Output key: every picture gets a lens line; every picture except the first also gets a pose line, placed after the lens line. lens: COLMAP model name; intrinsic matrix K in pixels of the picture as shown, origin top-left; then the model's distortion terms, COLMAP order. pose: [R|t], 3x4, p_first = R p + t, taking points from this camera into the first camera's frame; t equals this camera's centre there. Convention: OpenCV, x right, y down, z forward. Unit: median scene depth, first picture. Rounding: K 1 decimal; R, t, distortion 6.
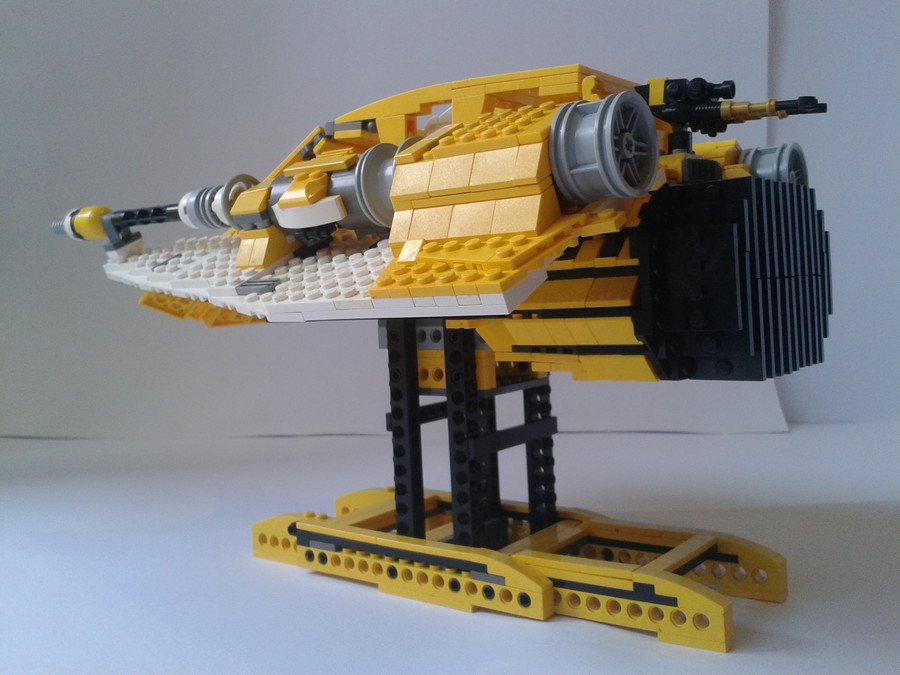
lens RADIAL K [[916.0, 0, 446.4], [0, 916.0, 281.1], [0, 0, 1]] dist [0.076534, -0.010759]
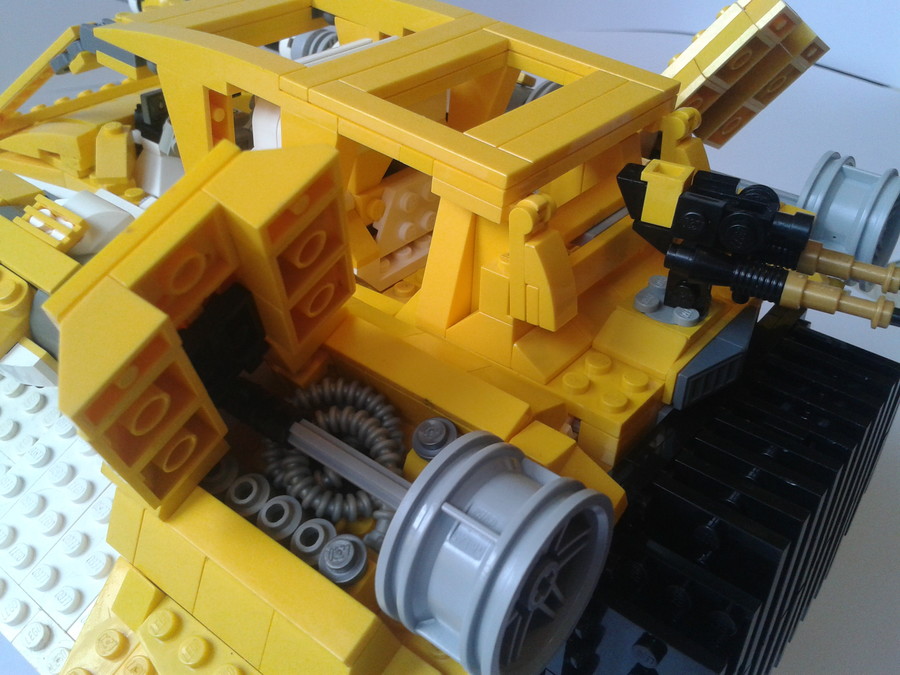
lens RADIAL K [[916.0, 0, 446.4], [0, 916.0, 281.1], [0, 0, 1]] dist [0.076534, -0.010759]
pose [[0.995415, 0.091001, 0.029465, 0.094233], [-0.092720, 0.842267, 0.531027, -0.424338], [0.023507, -0.531324, 0.846842, 0.544512]]
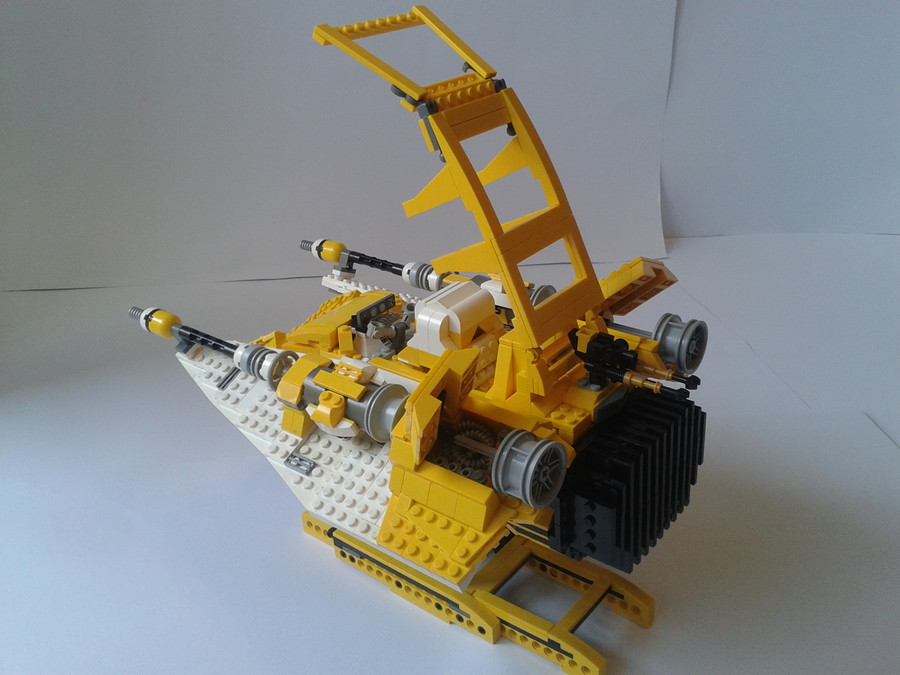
lens RADIAL K [[916.0, 0, 446.4], [0, 916.0, 281.1], [0, 0, 1]] dist [0.076534, -0.010759]
pose [[0.999885, 0.005248, -0.014235, 0.043226], [0.001086, 0.911111, 0.412159, -0.845641], [0.015132, -0.412127, 0.911001, -0.195811]]
